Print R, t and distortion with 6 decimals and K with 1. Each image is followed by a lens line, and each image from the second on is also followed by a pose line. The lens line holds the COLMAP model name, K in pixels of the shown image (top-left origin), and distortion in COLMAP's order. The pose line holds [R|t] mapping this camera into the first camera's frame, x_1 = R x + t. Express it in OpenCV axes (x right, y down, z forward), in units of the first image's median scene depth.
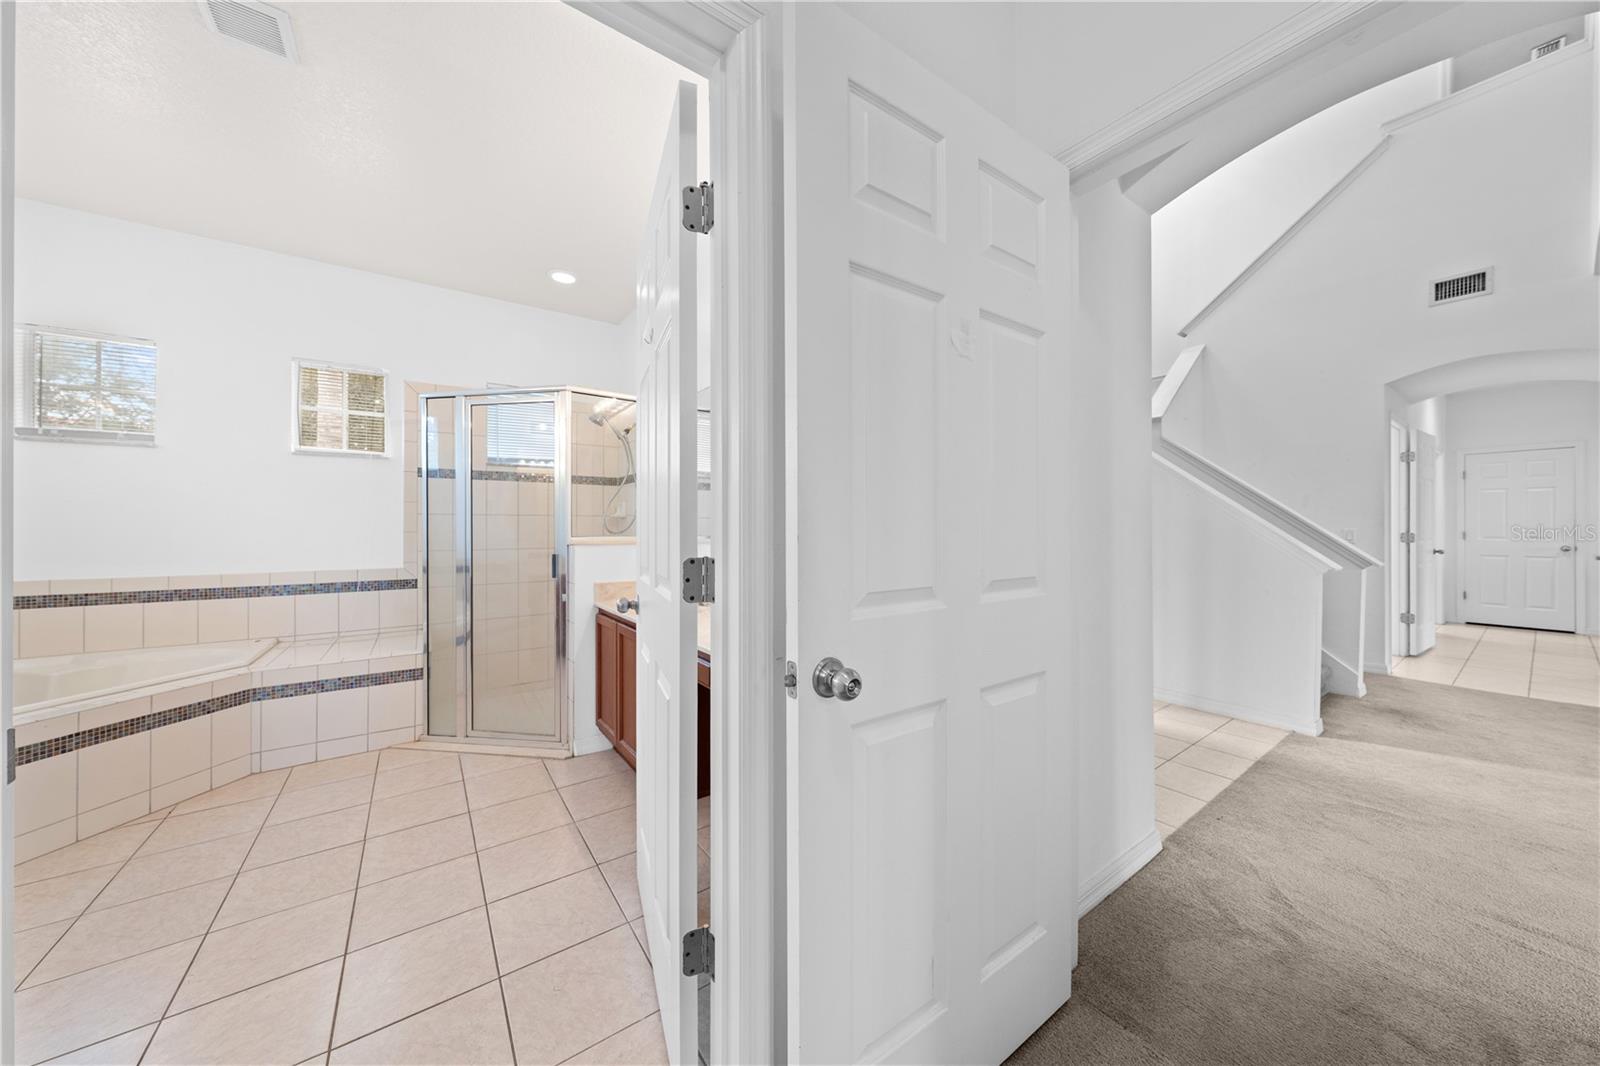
lens RADIAL K [[537.5, 0, 800.1], [0, 537.5, 528.4], [0, 0, 1]] dist [-0.000497, 0.000114]
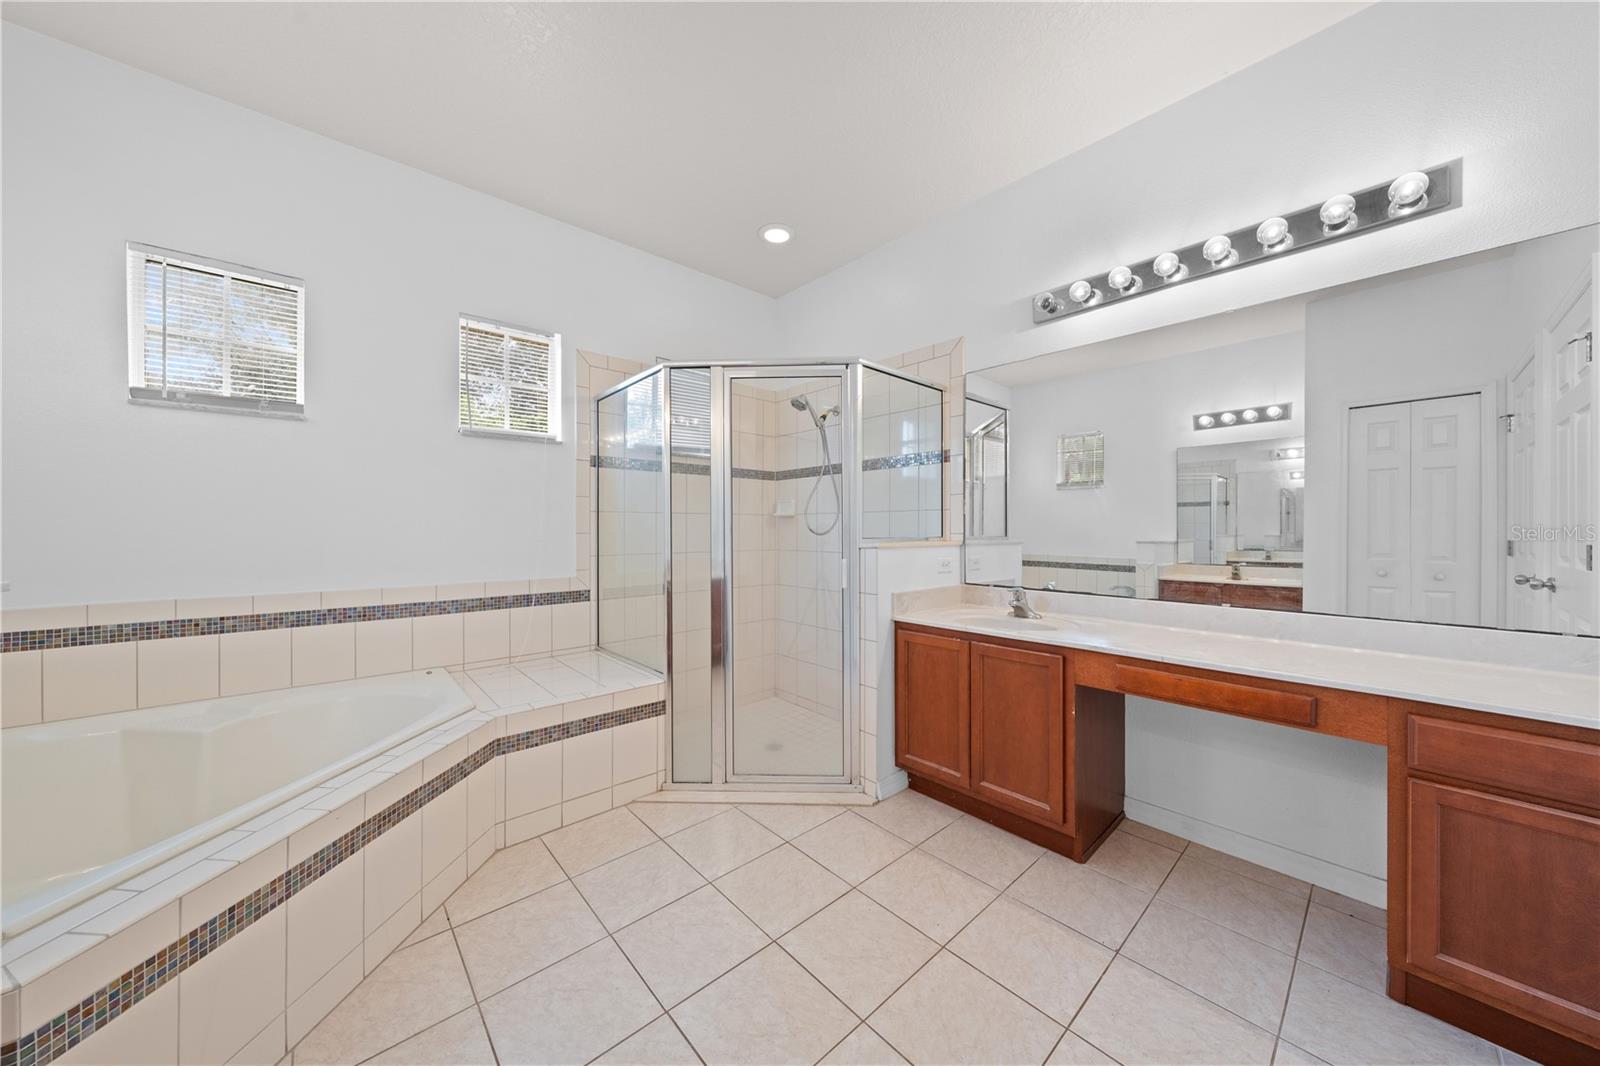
lens RADIAL K [[538.9, 0, 801.5], [0, 538.9, 530.6], [0, 0, 1]] dist [-0.003177, -0.000293]
pose [[0.993469, -0.000269, 0.114102, -0.597305], [-0.000131, 0.999994, 0.003501, 0.000175], [-0.114102, -0.003493, 0.993463, 0.171184]]
